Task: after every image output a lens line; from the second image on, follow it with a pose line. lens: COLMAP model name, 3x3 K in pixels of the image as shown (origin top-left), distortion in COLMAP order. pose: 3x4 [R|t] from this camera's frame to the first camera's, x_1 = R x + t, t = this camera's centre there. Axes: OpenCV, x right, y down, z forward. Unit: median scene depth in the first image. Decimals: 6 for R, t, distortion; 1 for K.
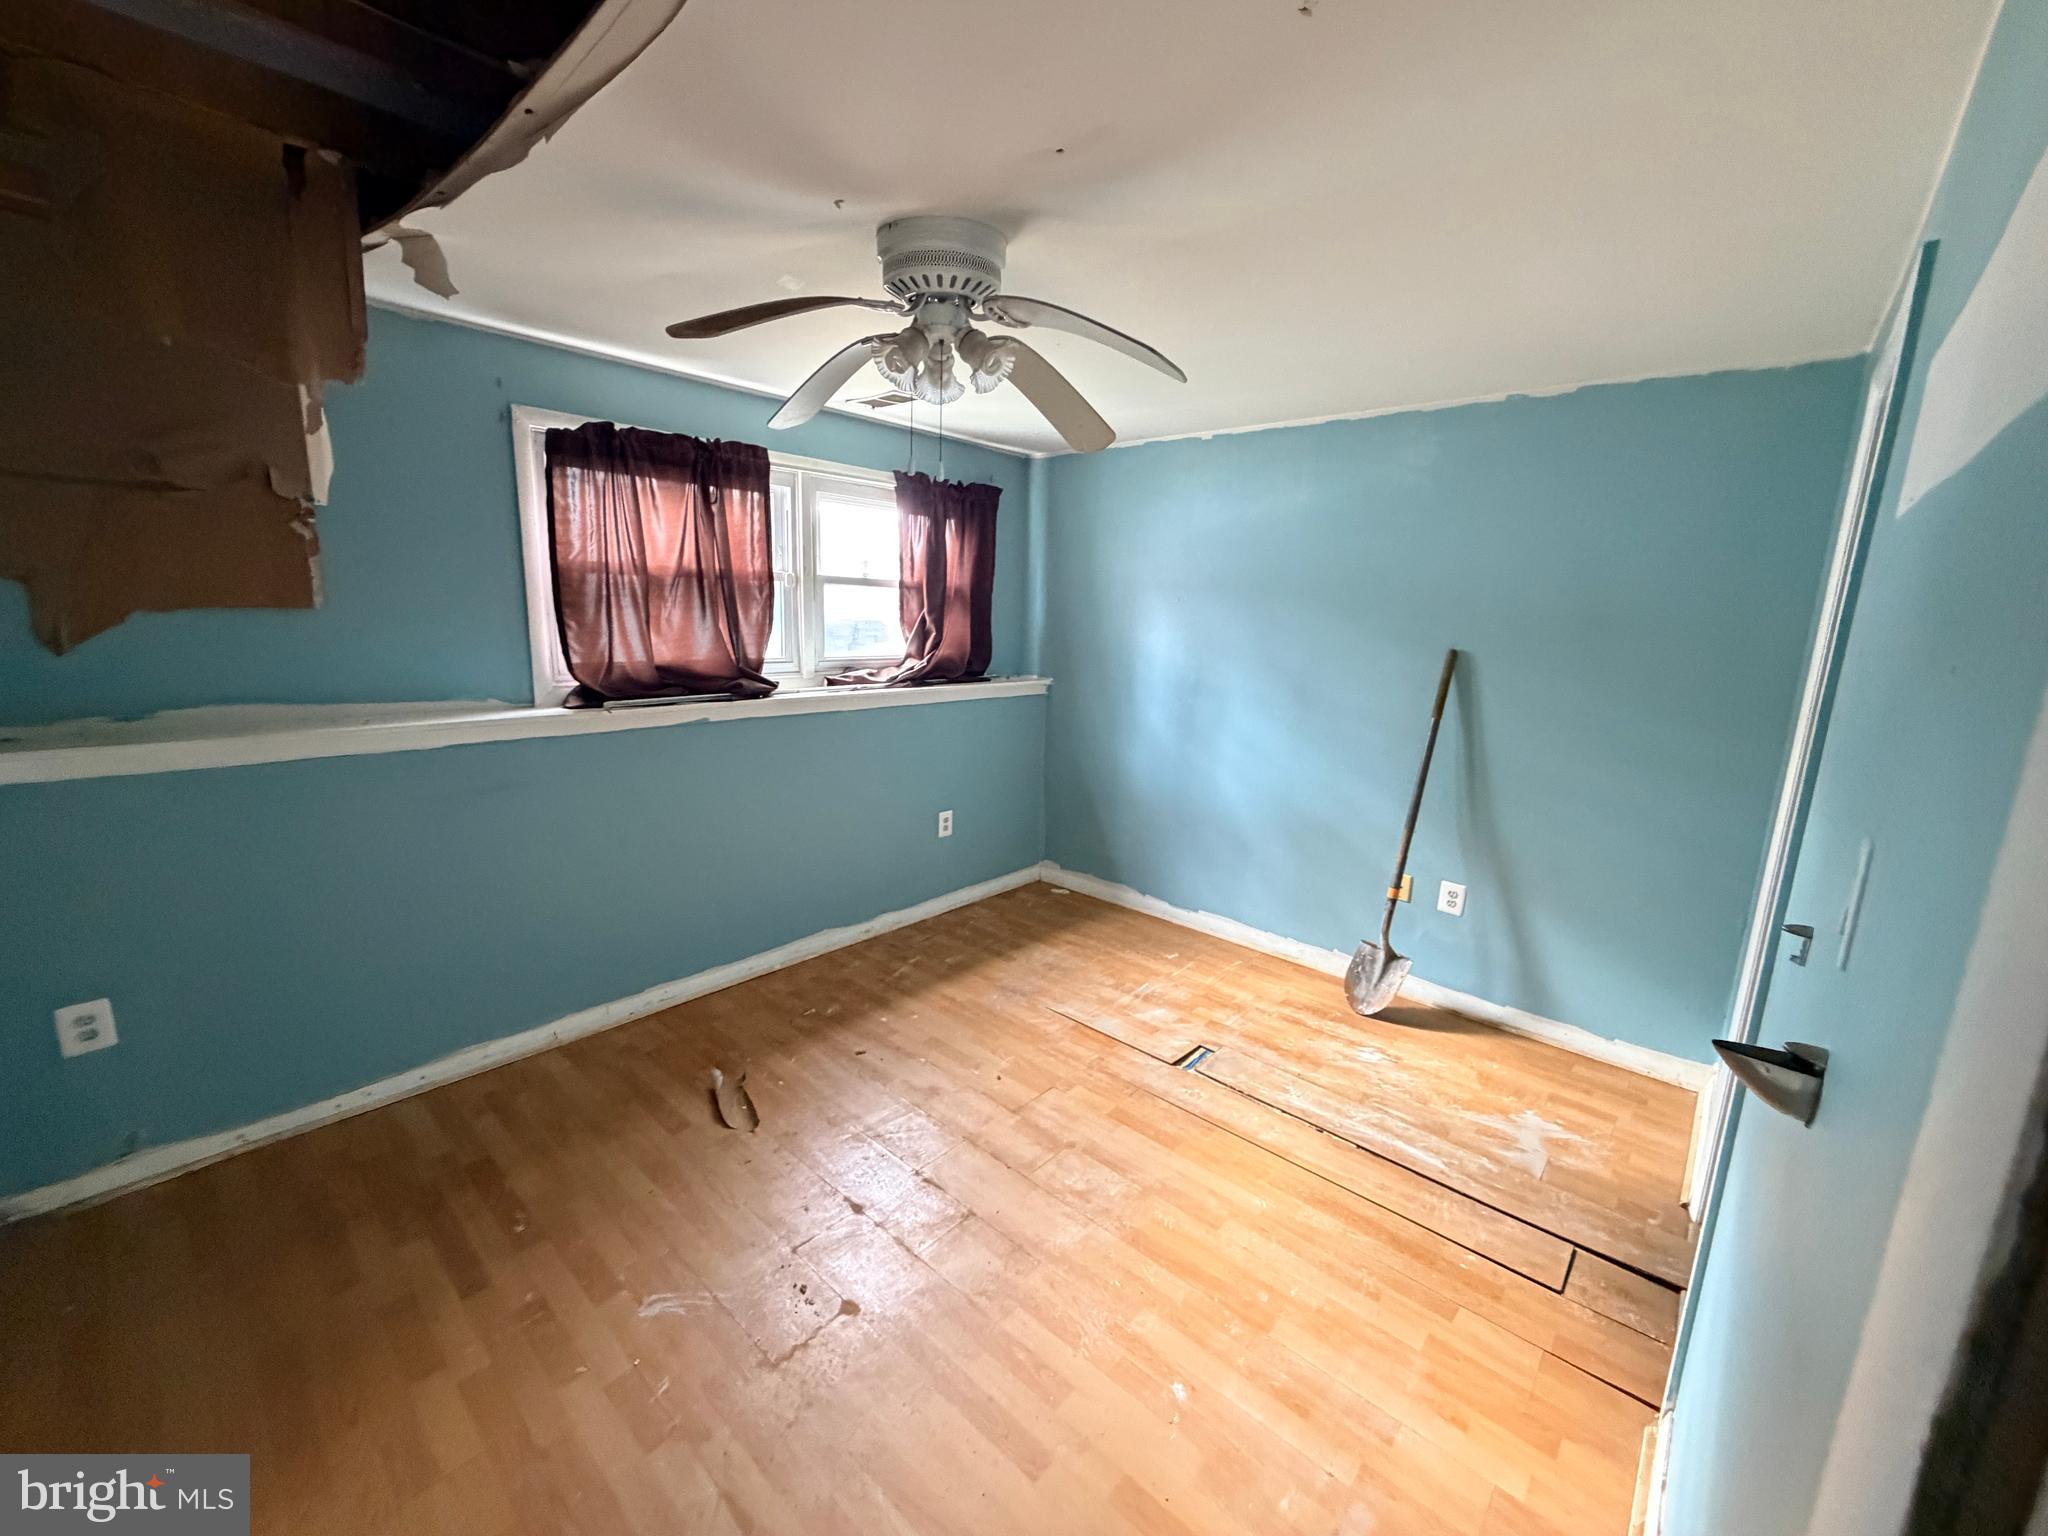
lens RADIAL K [[815.6, 0, 1023.9], [0, 815.6, 765.9], [0, 0, 1]] dist [-0.000553, 0.001022]
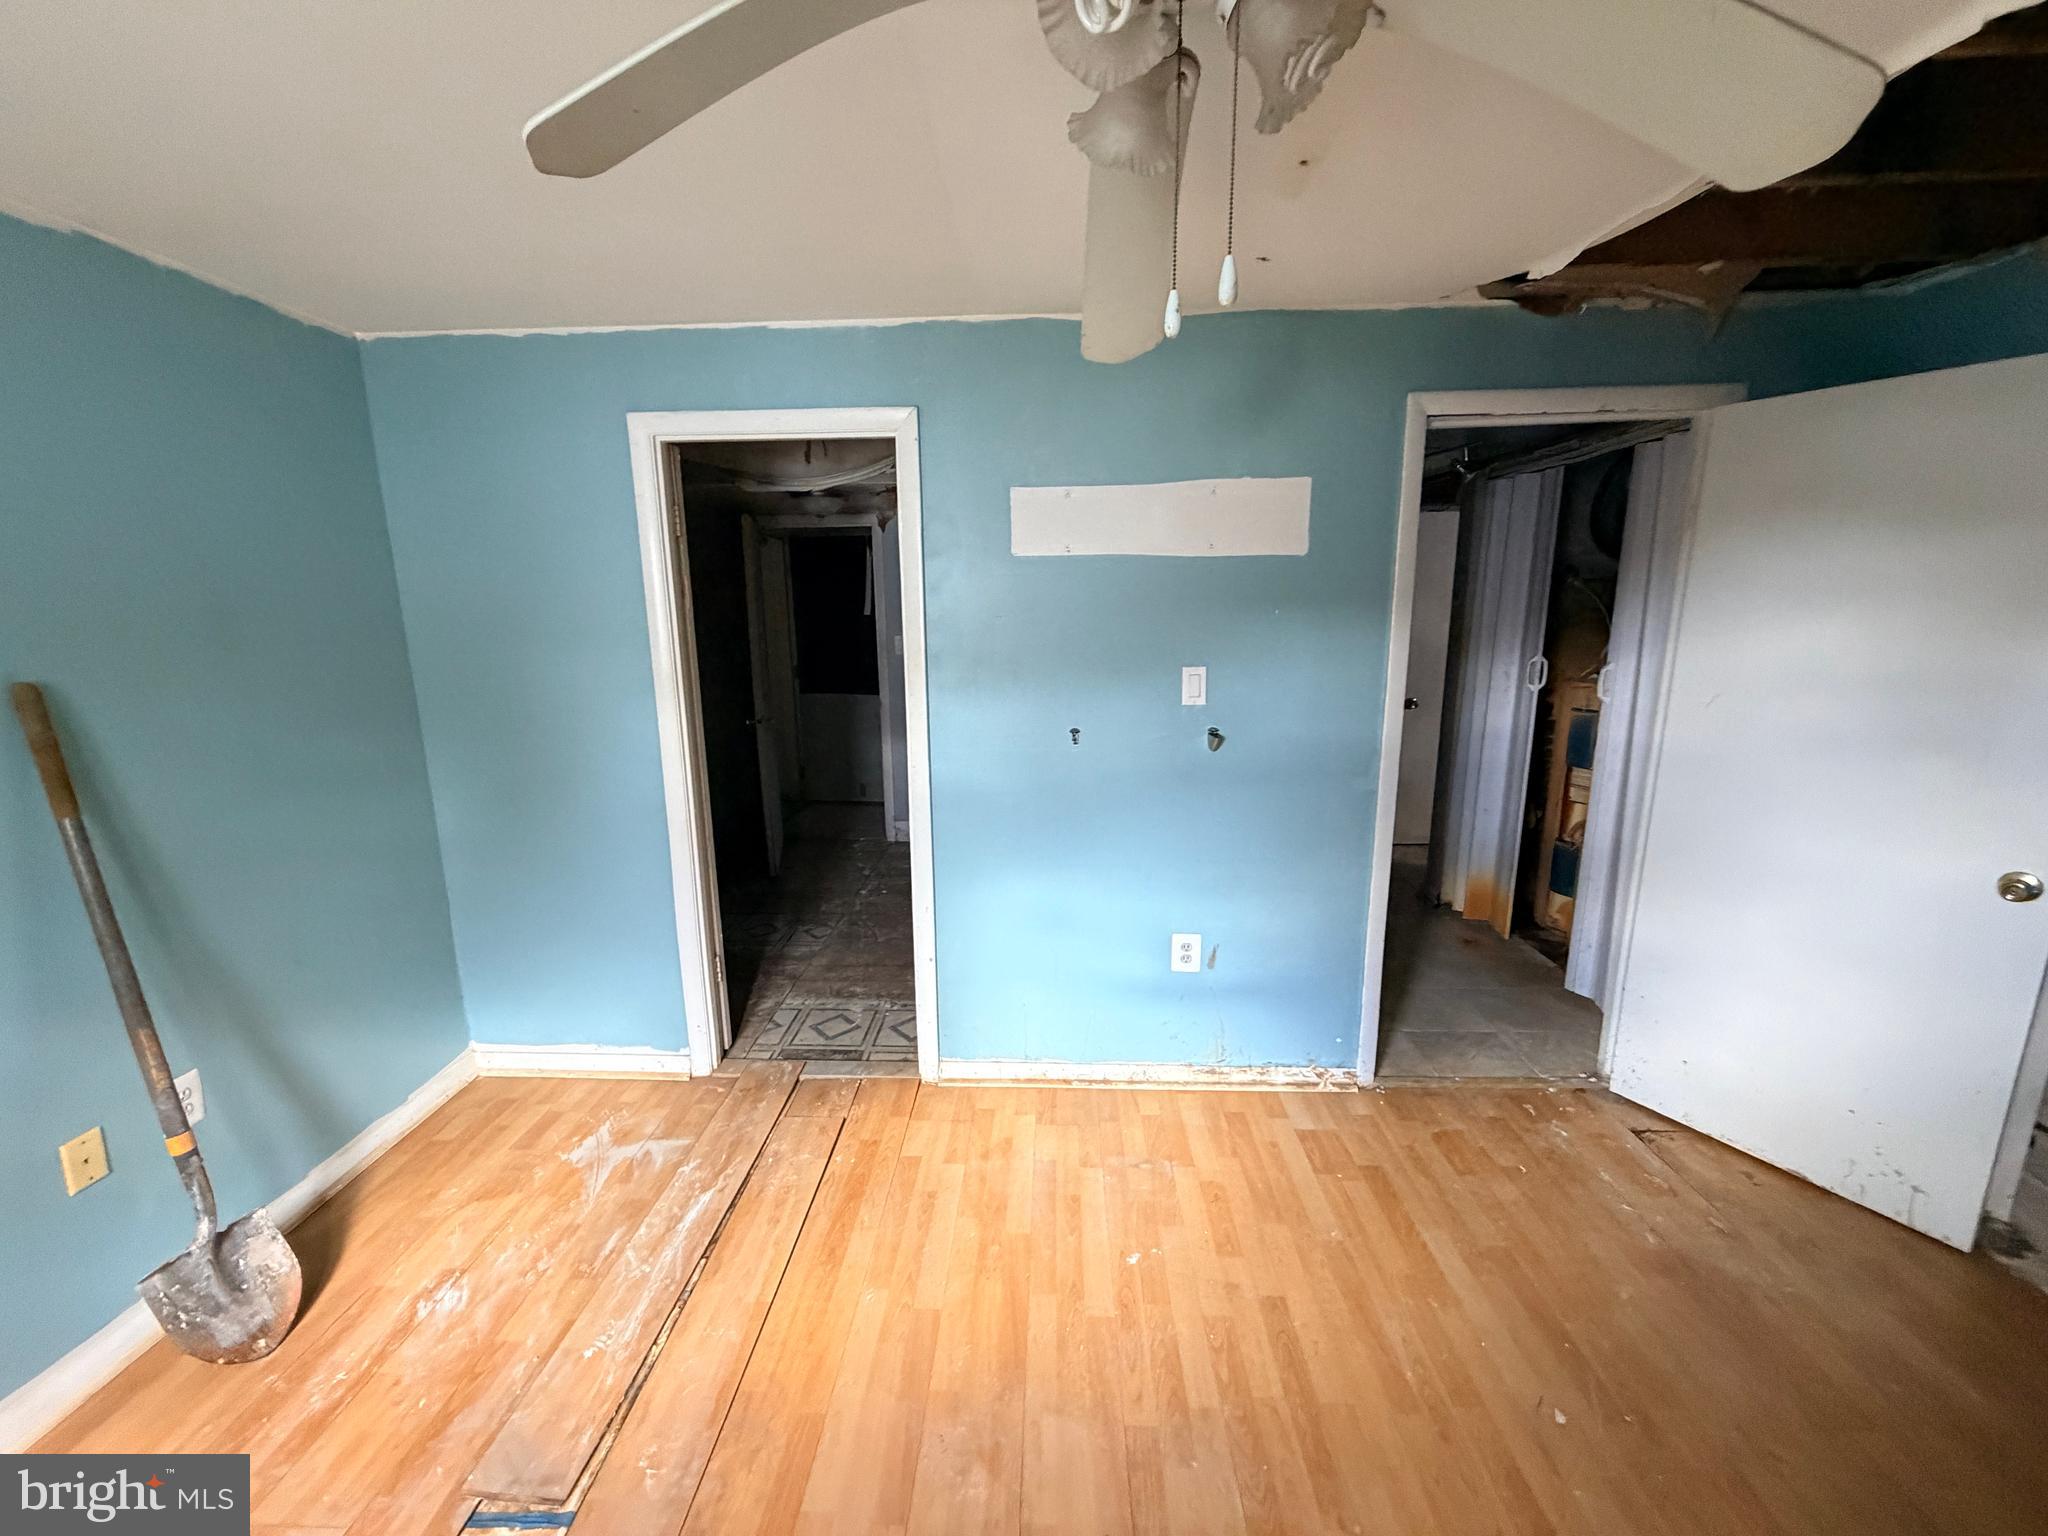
lens RADIAL K [[815.6, 0, 1020.9], [0, 815.6, 759.1], [0, 0, 1]] dist [-0.000553, 0.001022]
pose [[-0.633493, -0.170145, 0.754810, -0.314296], [0.142379, 0.933232, 0.329859, -0.217772], [-0.760536, 0.316433, -0.566970, 1.024706]]
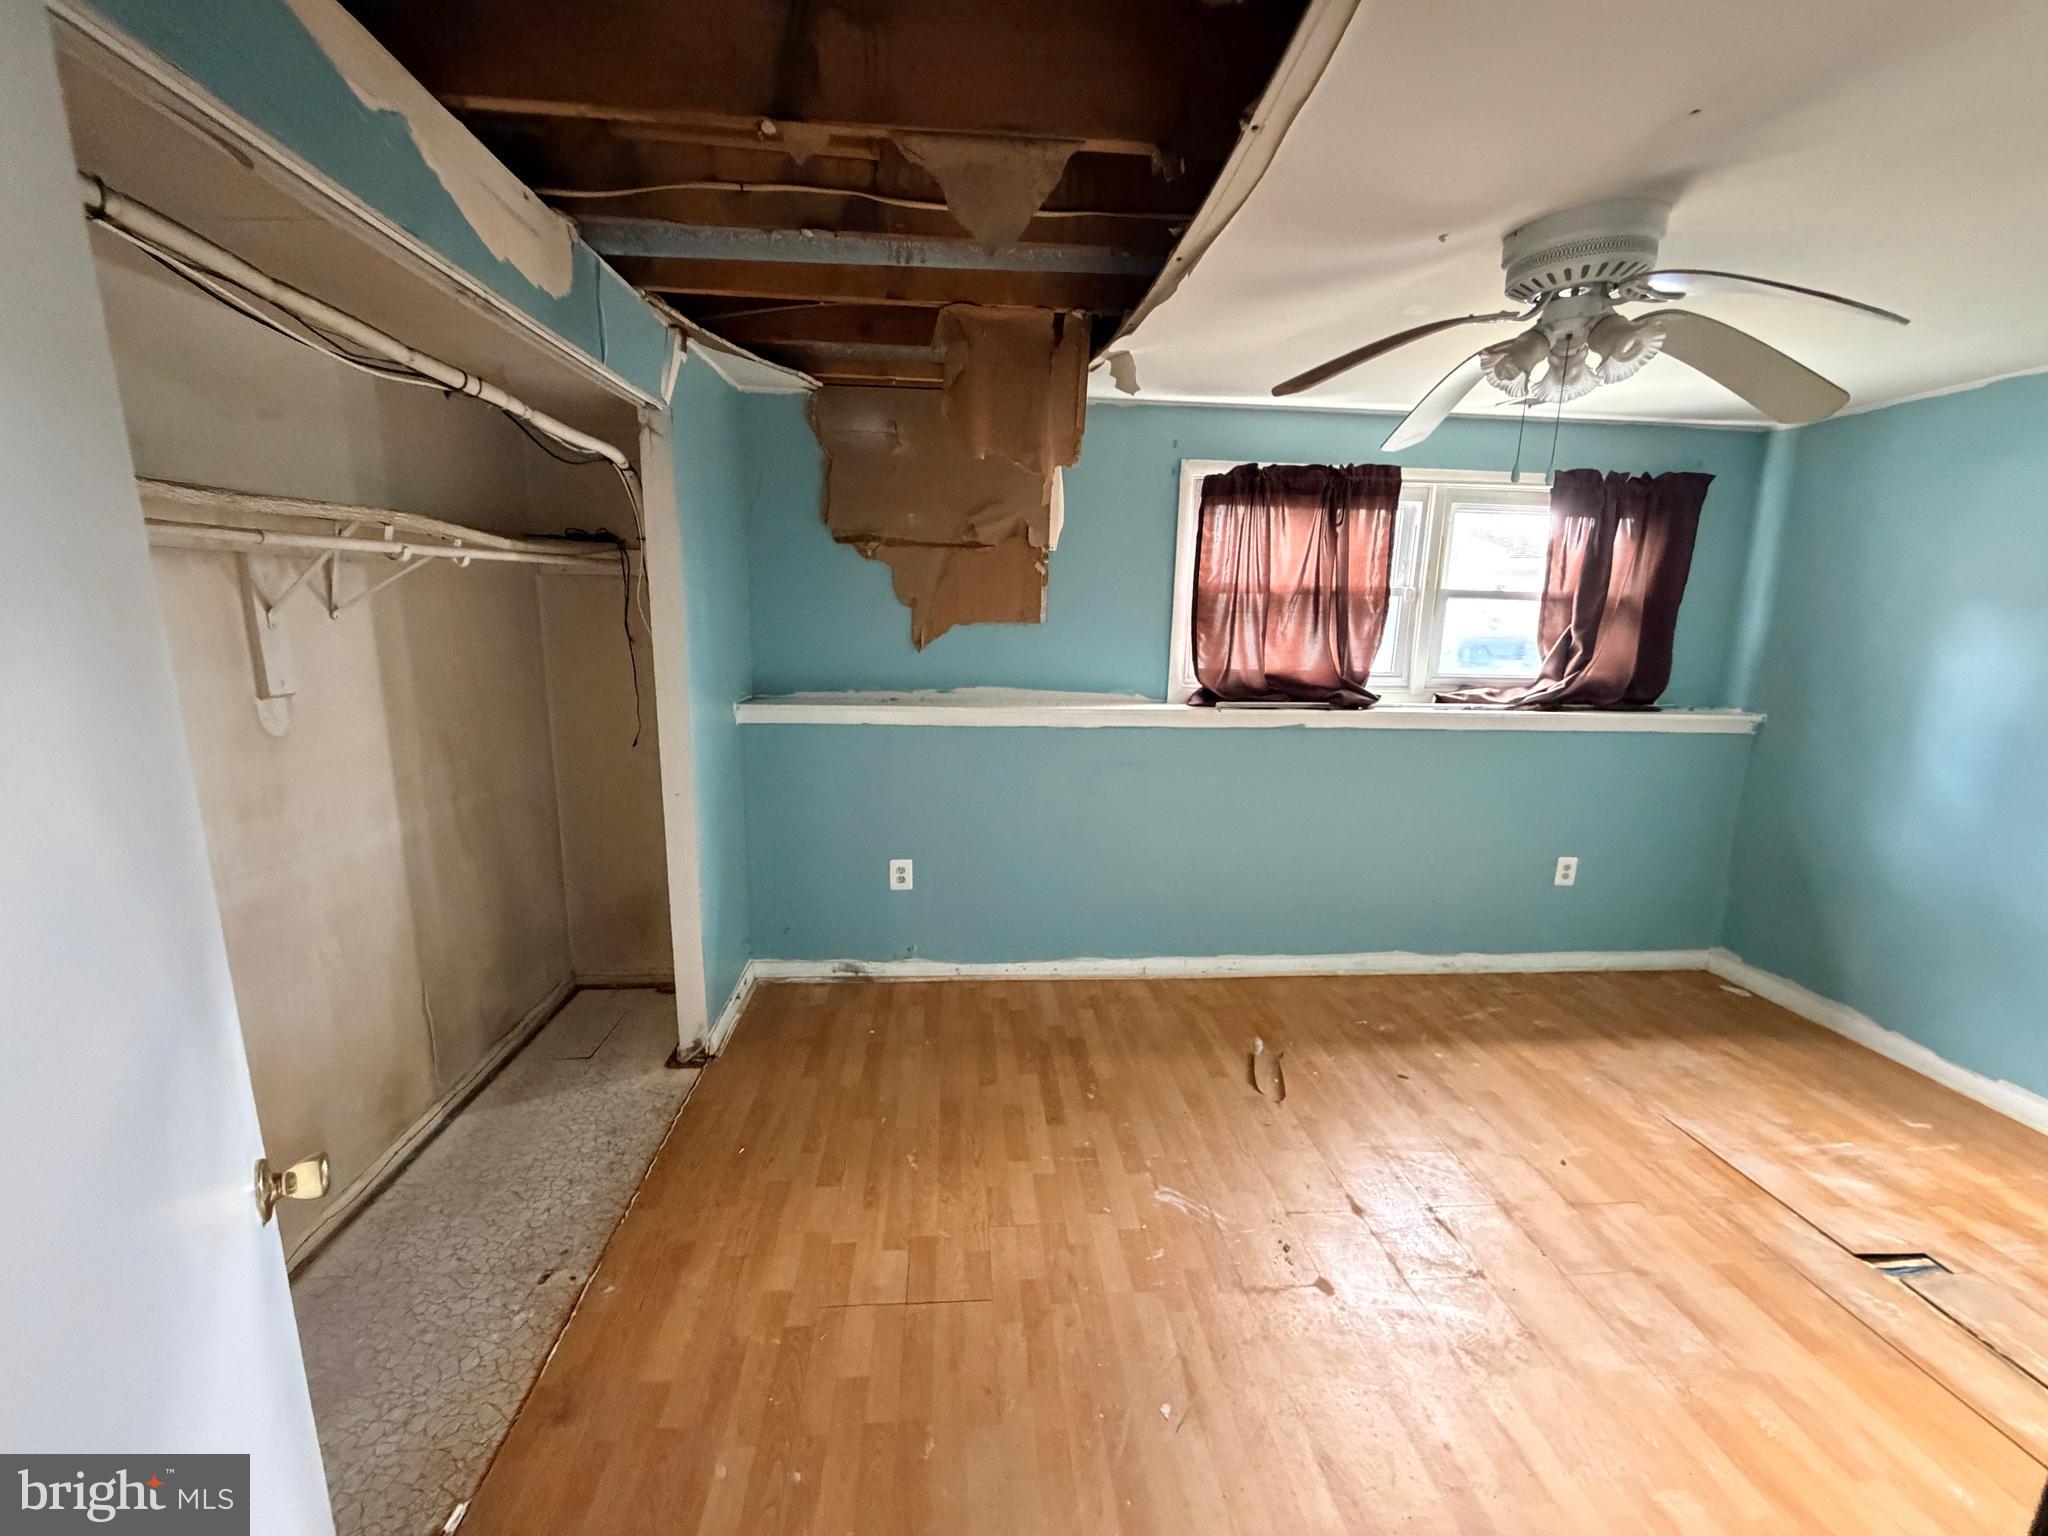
lens RADIAL K [[815.6, 0, 1029.7], [0, 815.6, 763.1], [0, 0, 1]] dist [-0.000553, 0.001022]
pose [[0.735217, 0.113633, -0.668239, 0.091079], [-0.128771, 0.991310, 0.026894, 0.012985], [0.665488, 0.066277, 0.743460, -0.052678]]
